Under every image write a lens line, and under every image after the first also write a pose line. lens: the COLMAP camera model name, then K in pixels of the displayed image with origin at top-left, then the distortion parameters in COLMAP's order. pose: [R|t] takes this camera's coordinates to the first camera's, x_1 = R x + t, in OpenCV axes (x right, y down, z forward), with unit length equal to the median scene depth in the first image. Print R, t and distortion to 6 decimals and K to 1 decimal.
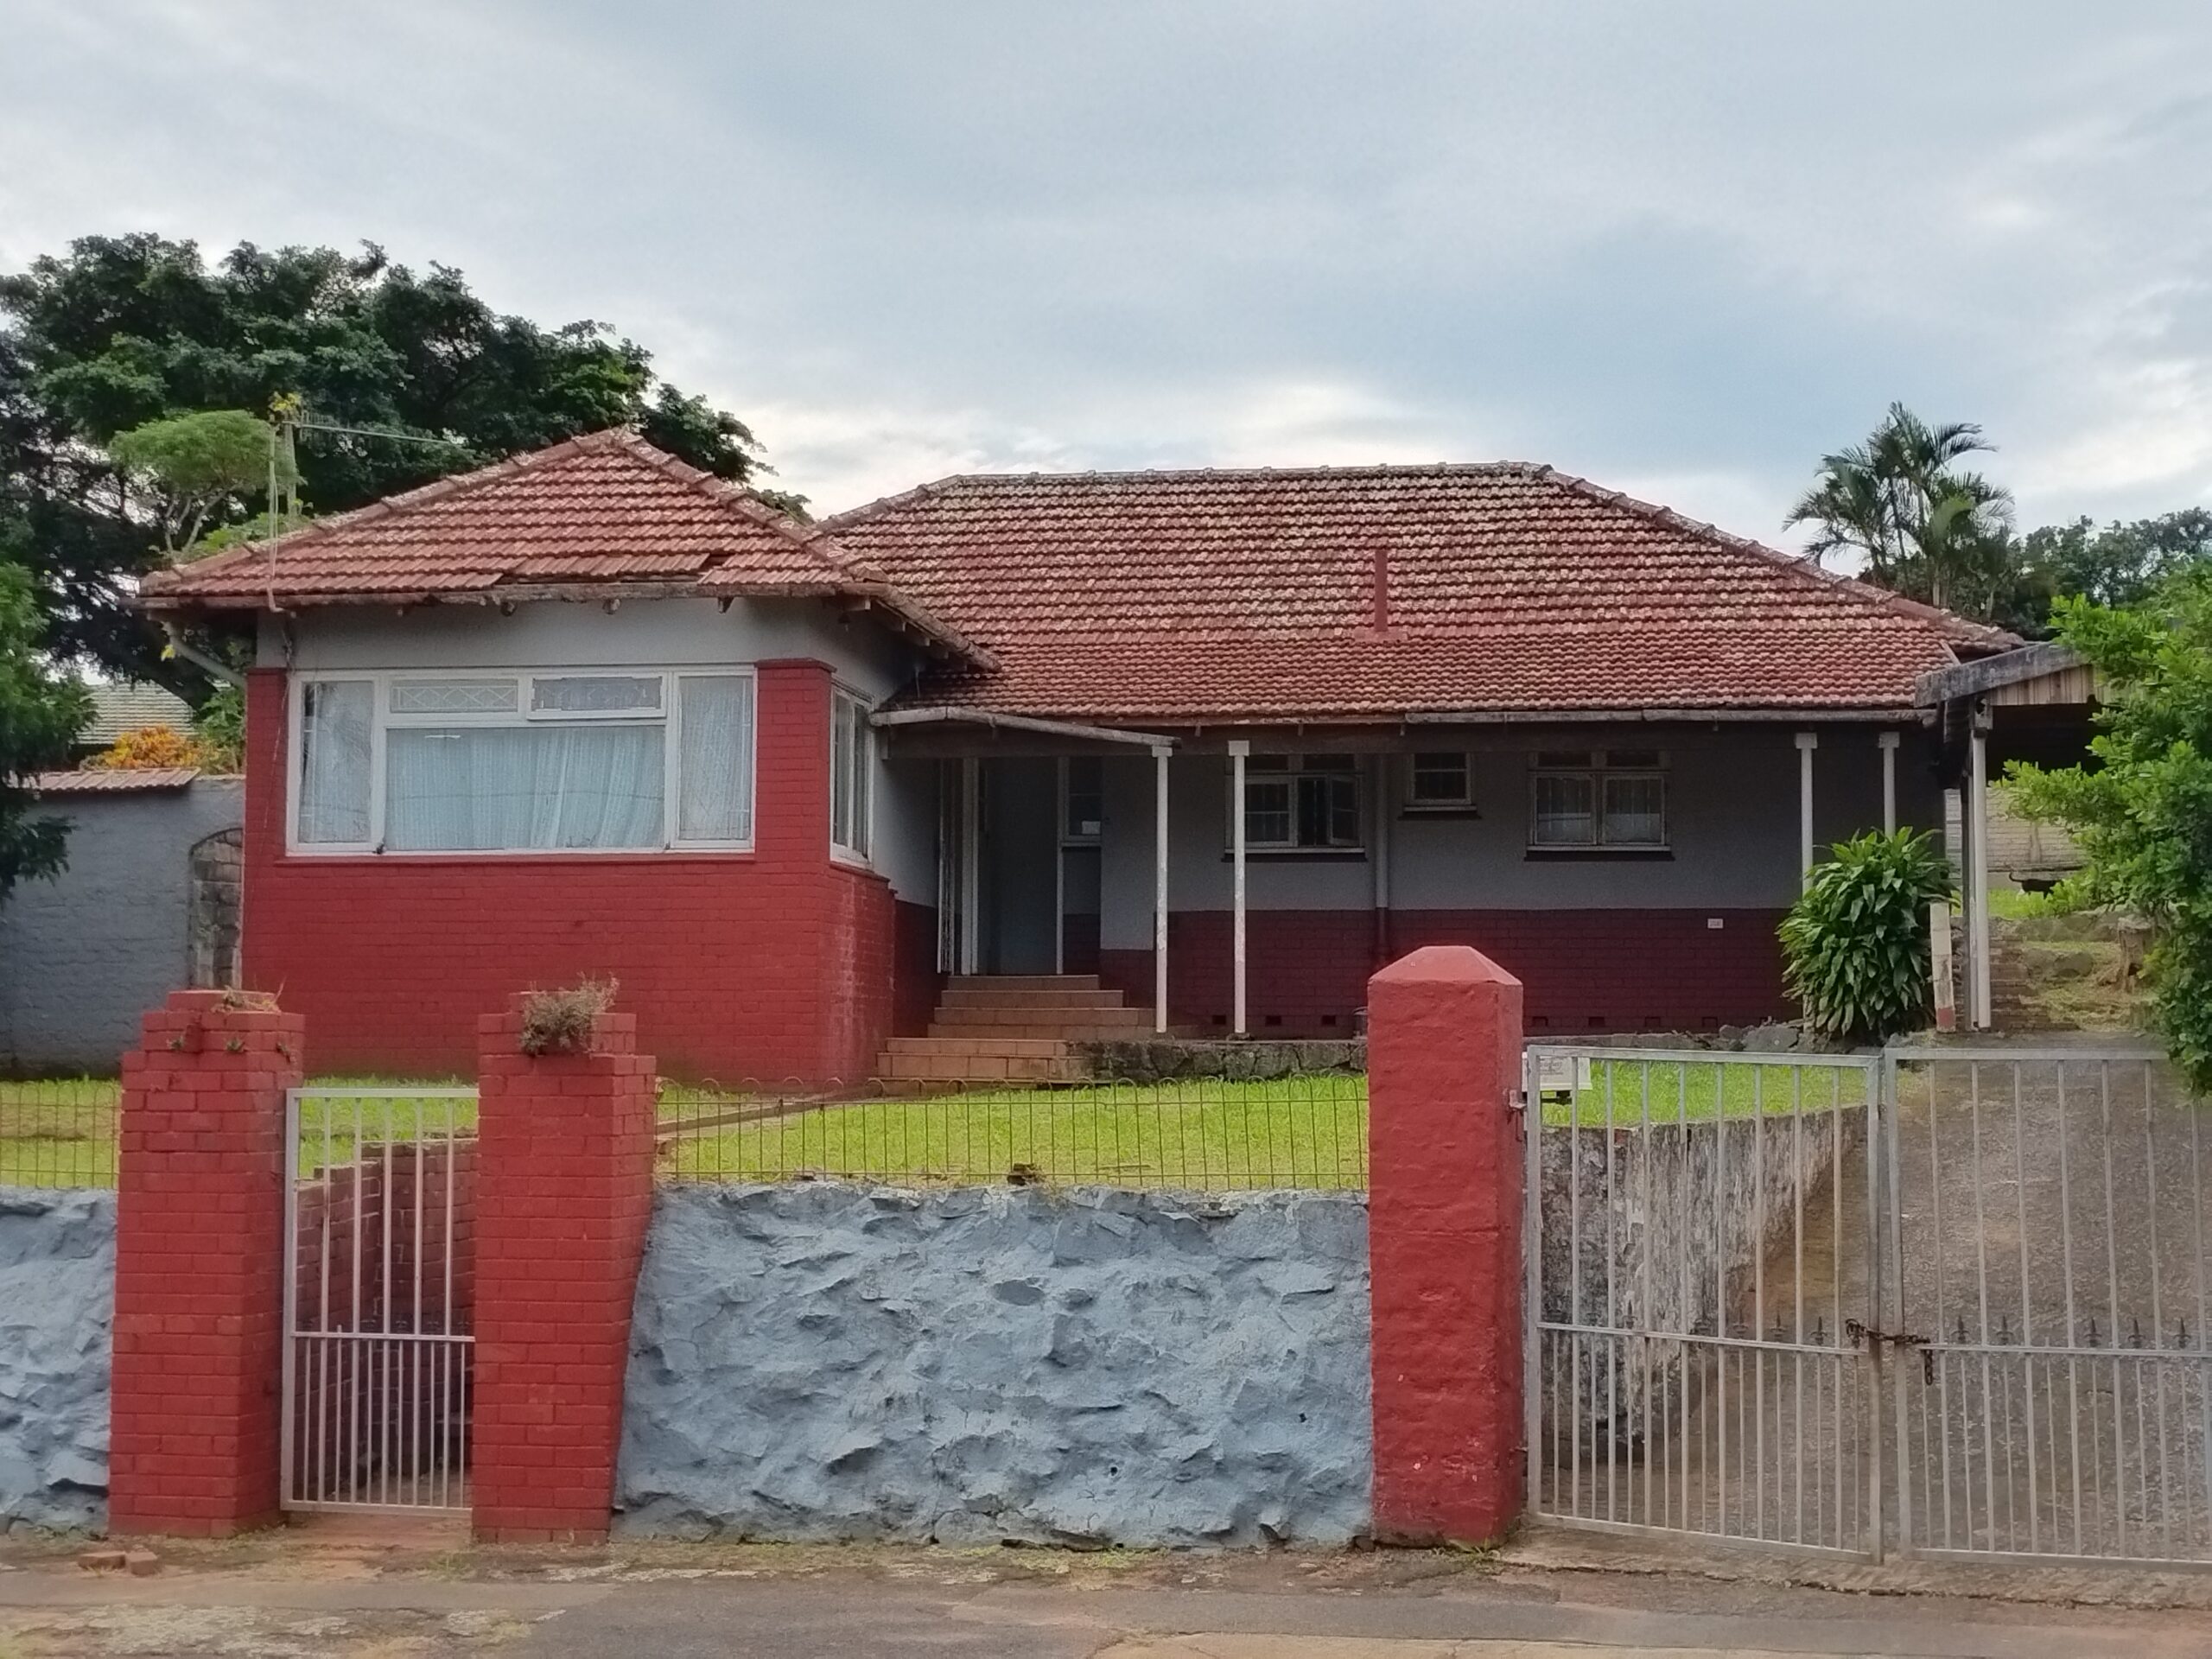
lens RADIAL K [[3302.6, 0, 1118.2], [0, 3302.6, 826.4], [0, 0, 1]] dist [0.129115, -0.286556]
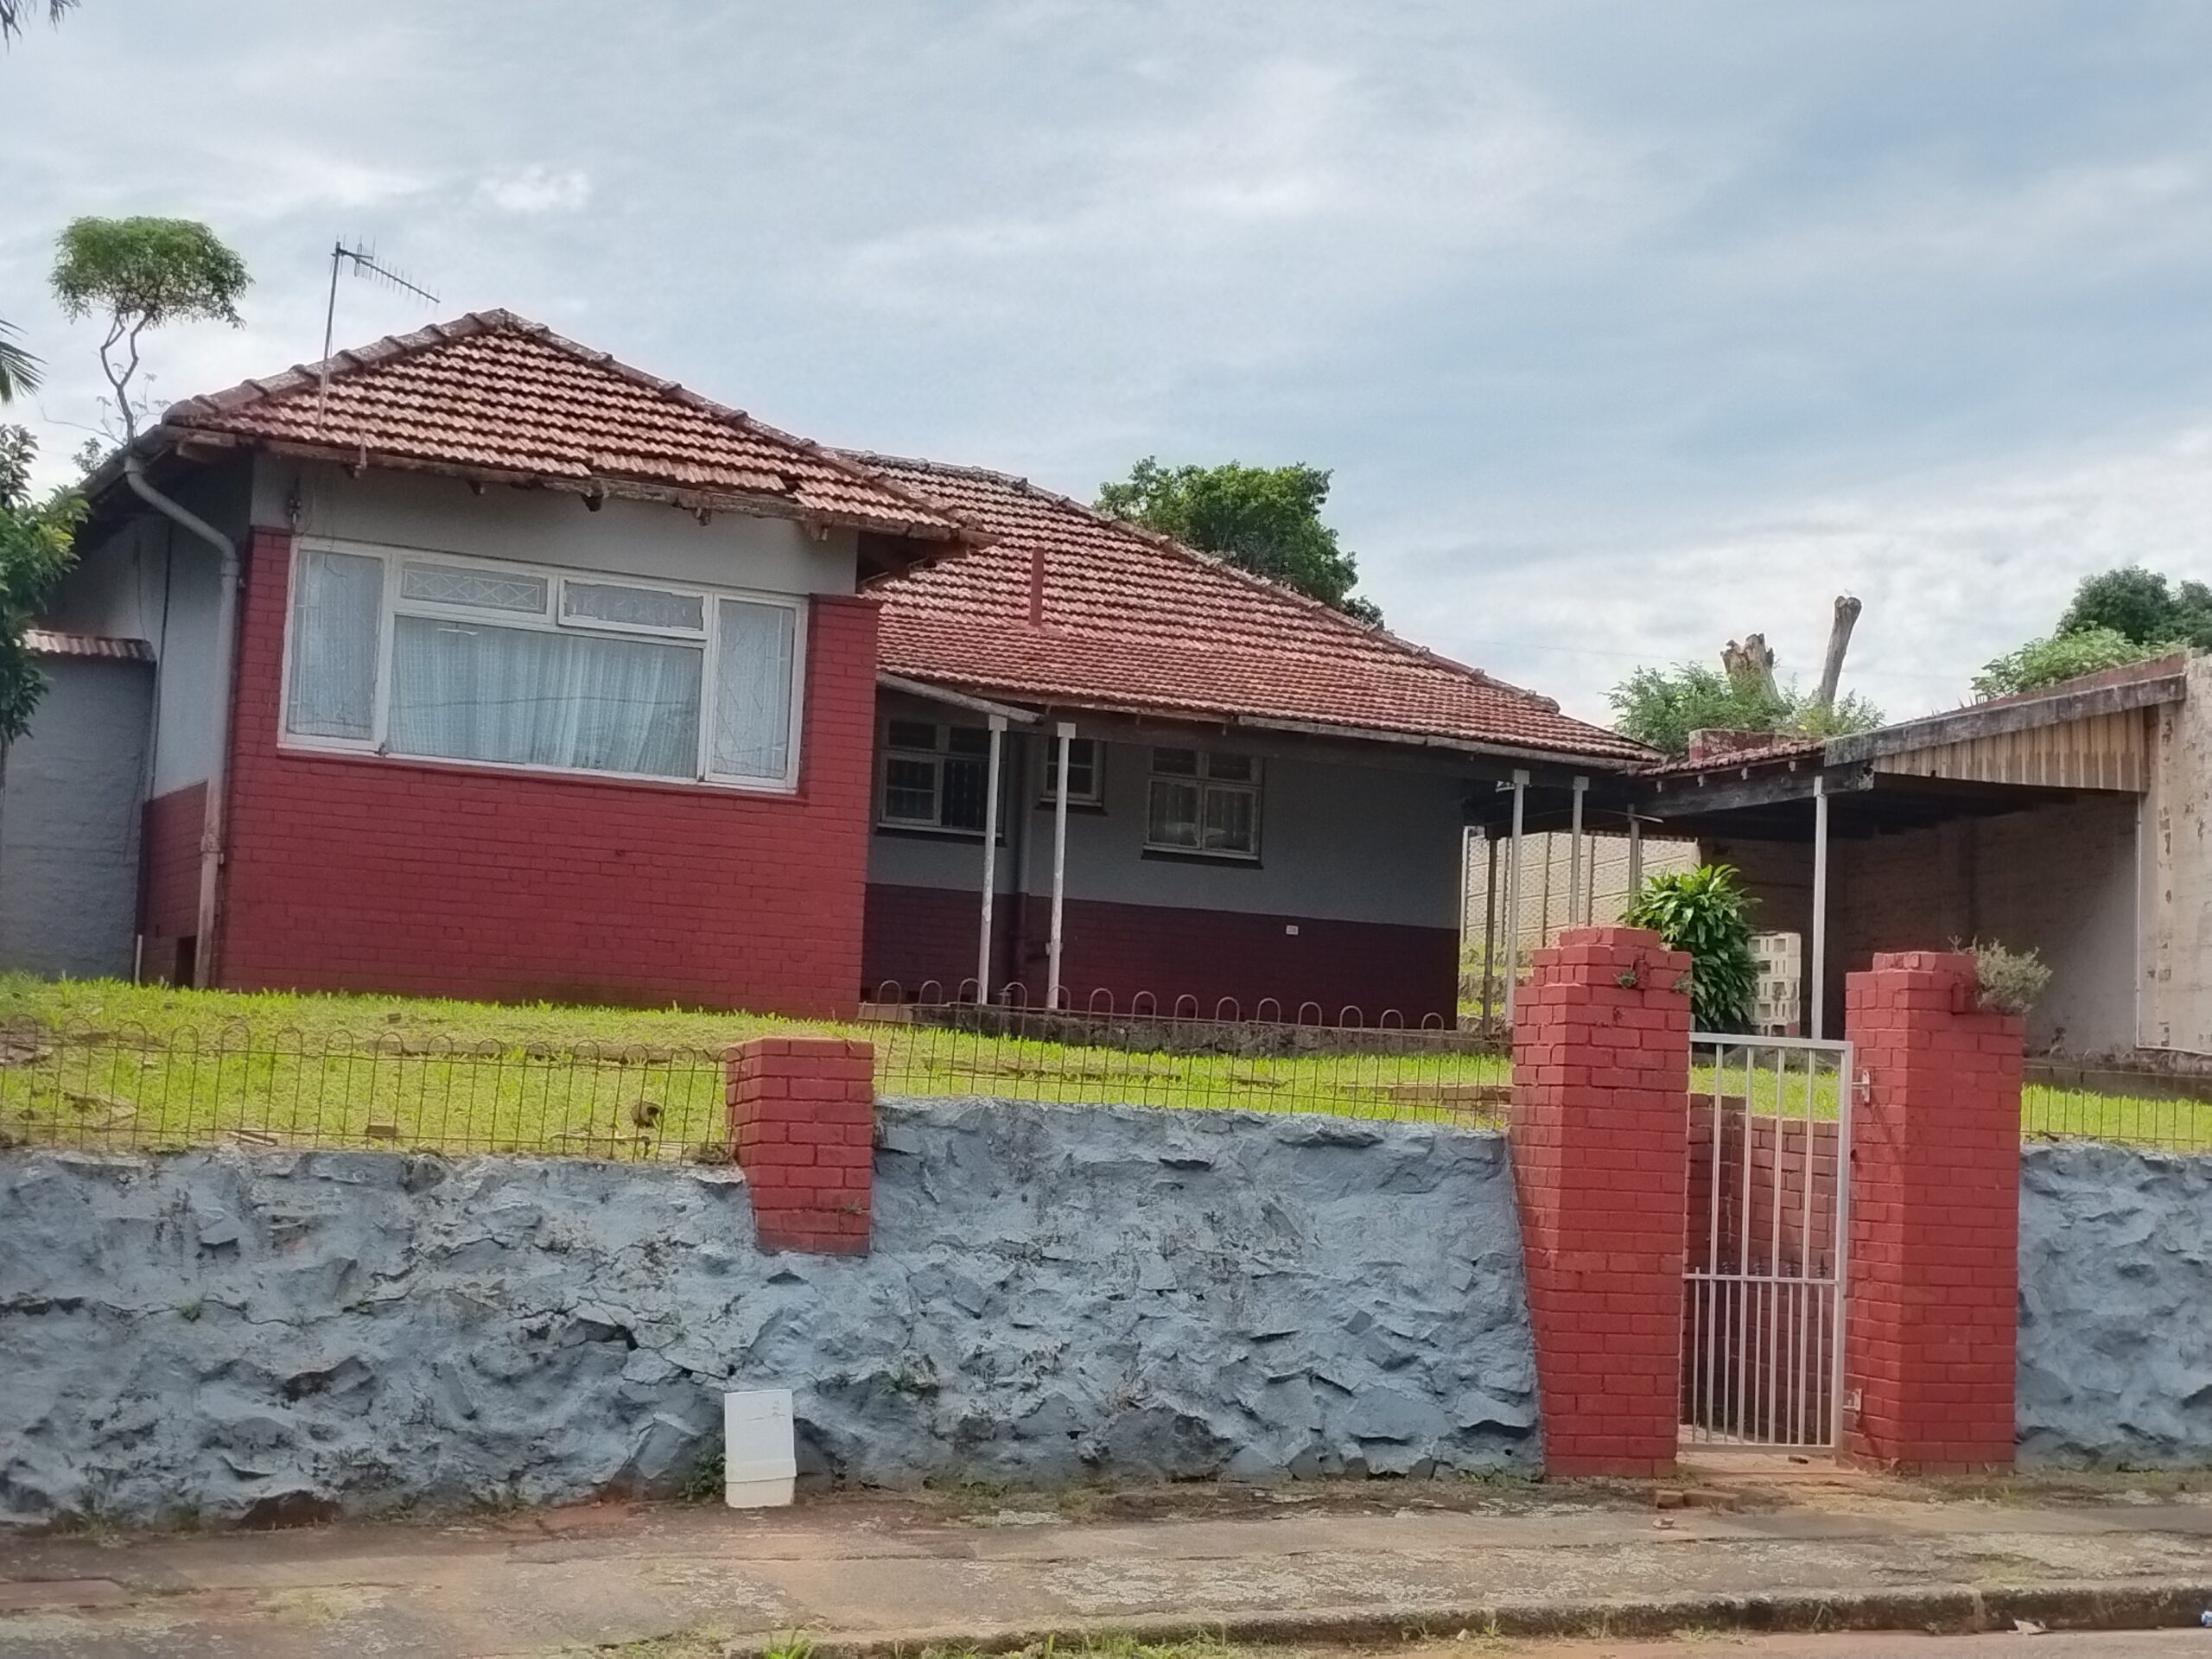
lens RADIAL K [[3302.6, 0, 1118.2], [0, 3302.6, 826.4], [0, 0, 1]] dist [0.129115, -0.286556]
pose [[0.816406, 0.085757, 0.571076, -0.555194], [-0.085181, 0.995978, -0.027790, 0.034446], [-0.571162, -0.025957, 0.820427, 0.160093]]
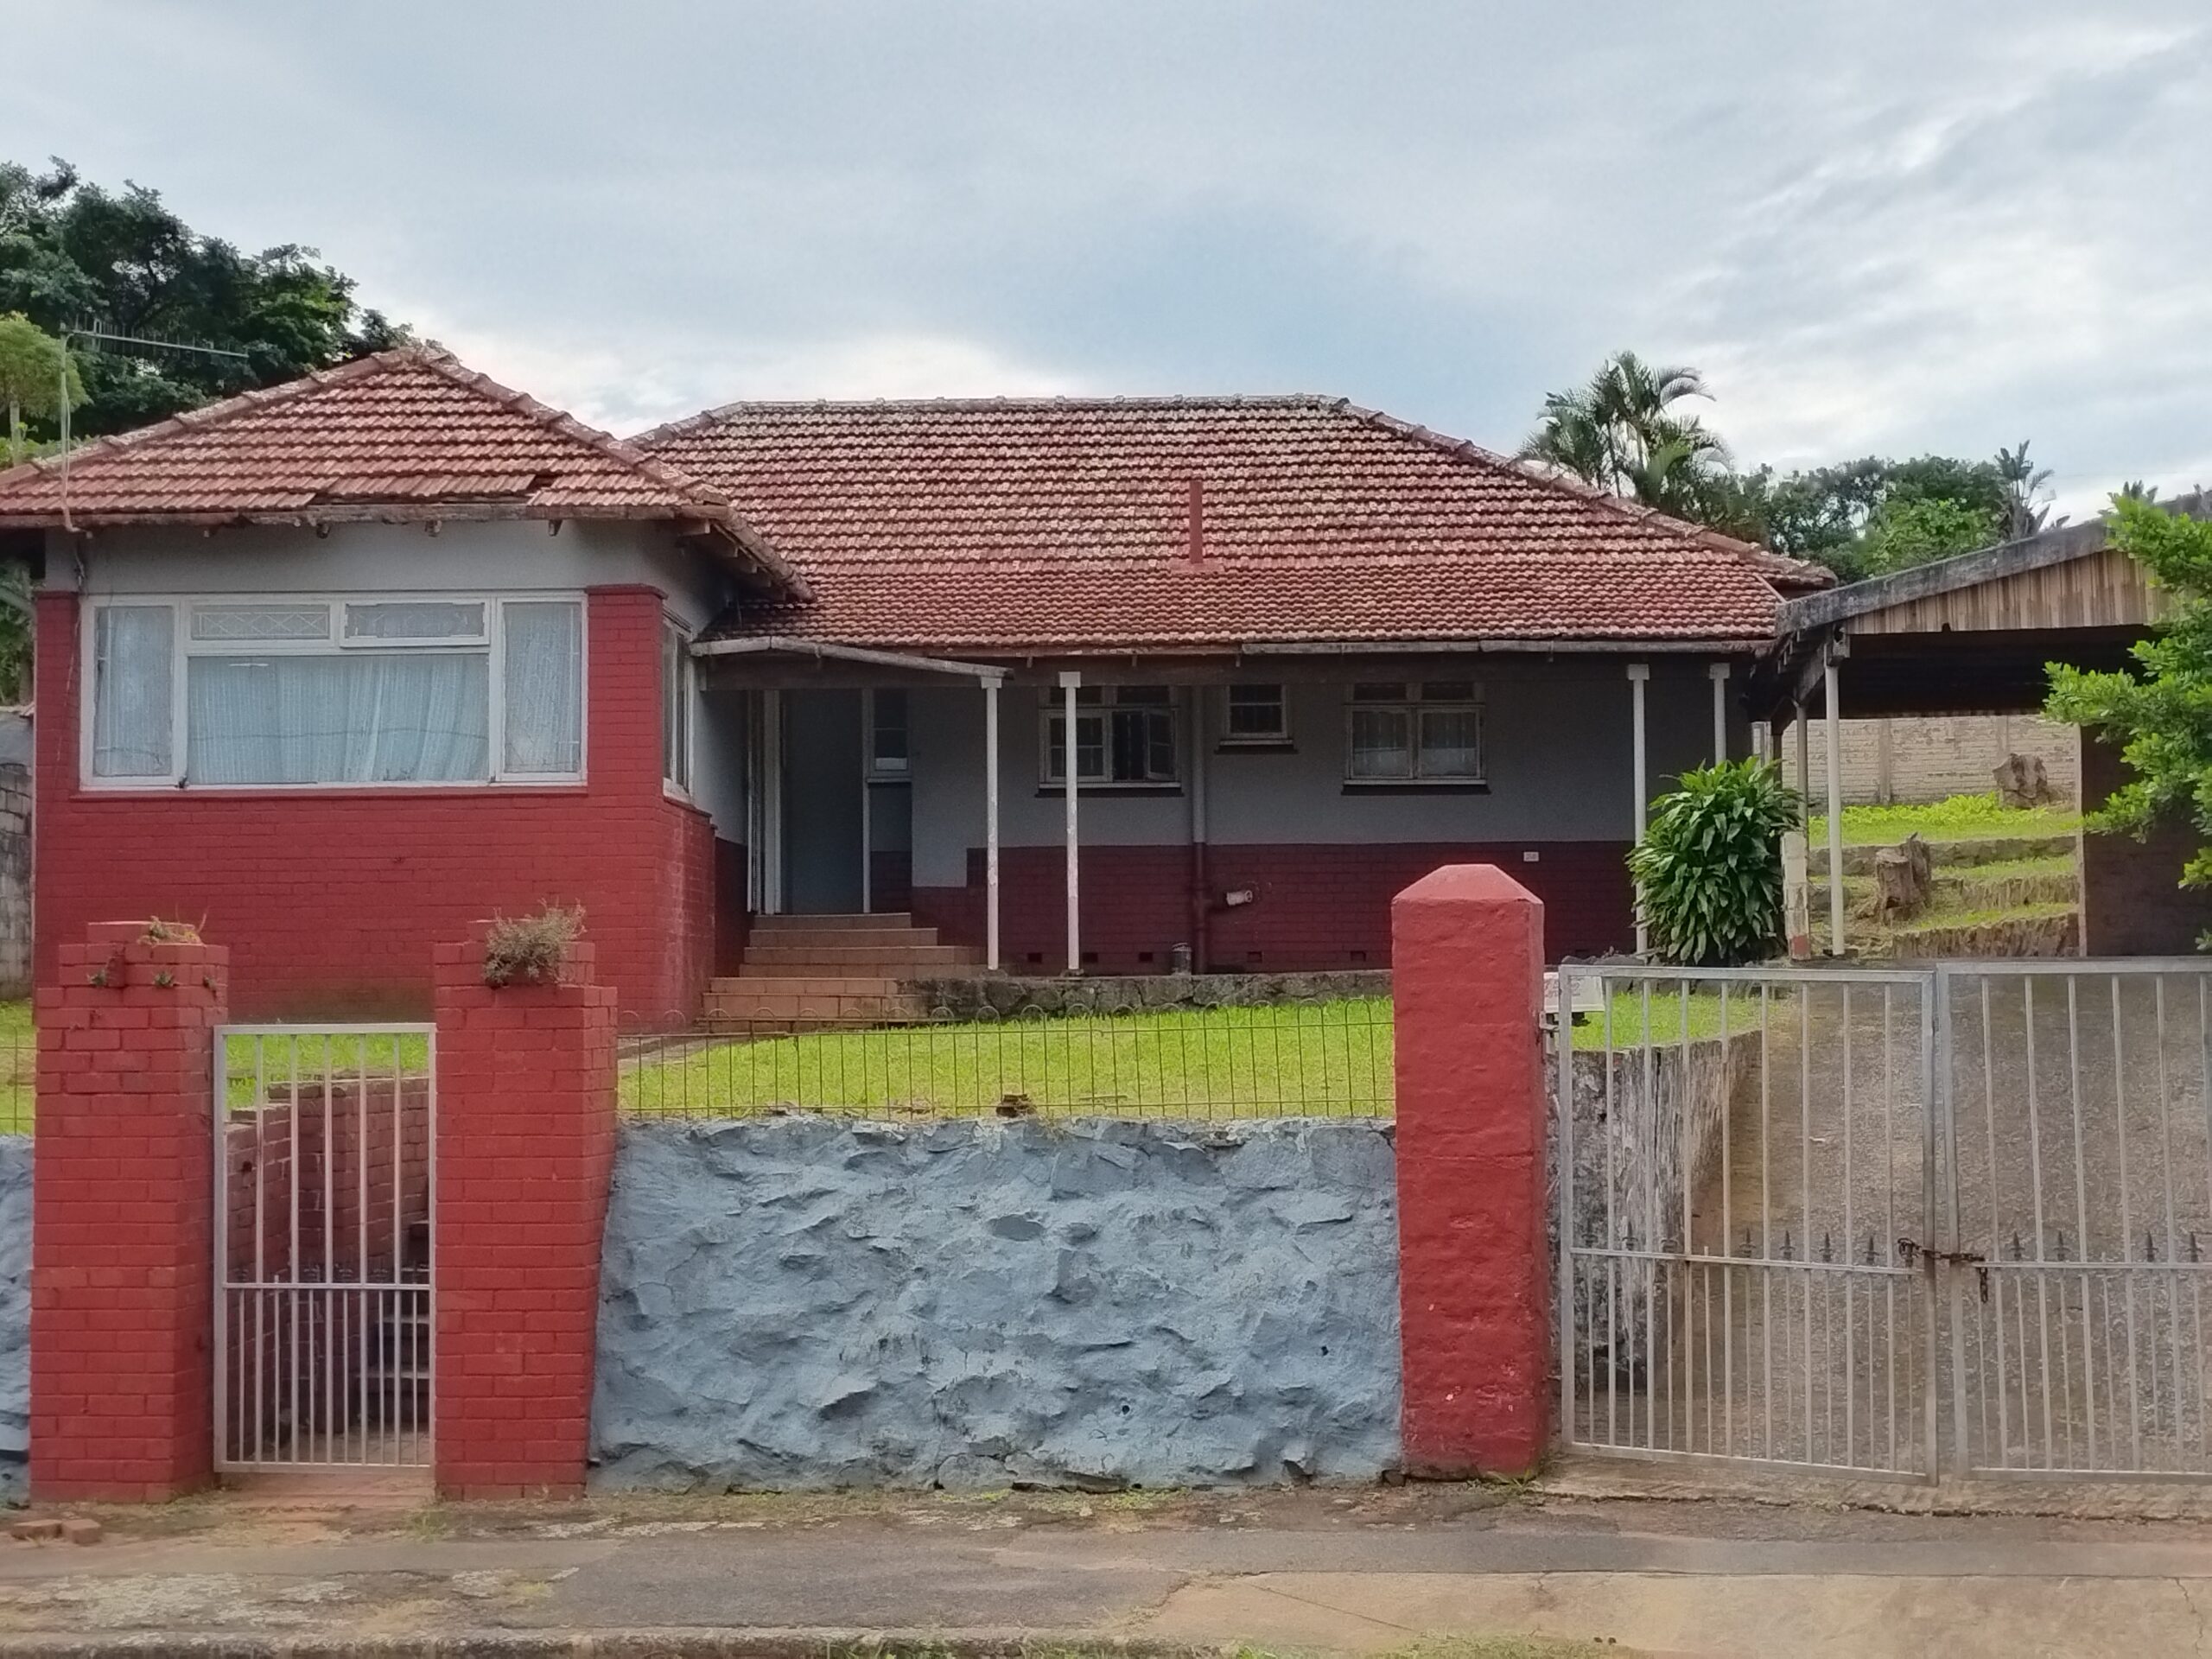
lens RADIAL K [[3302.6, 0, 1118.2], [0, 3302.6, 826.4], [0, 0, 1]] dist [0.129115, -0.286556]
pose [[0.994447, -0.003947, 0.105163, -0.055074], [0.002339, 0.999879, 0.015404, 0.005078], [-0.105211, -0.015073, 0.994336, 0.022691]]
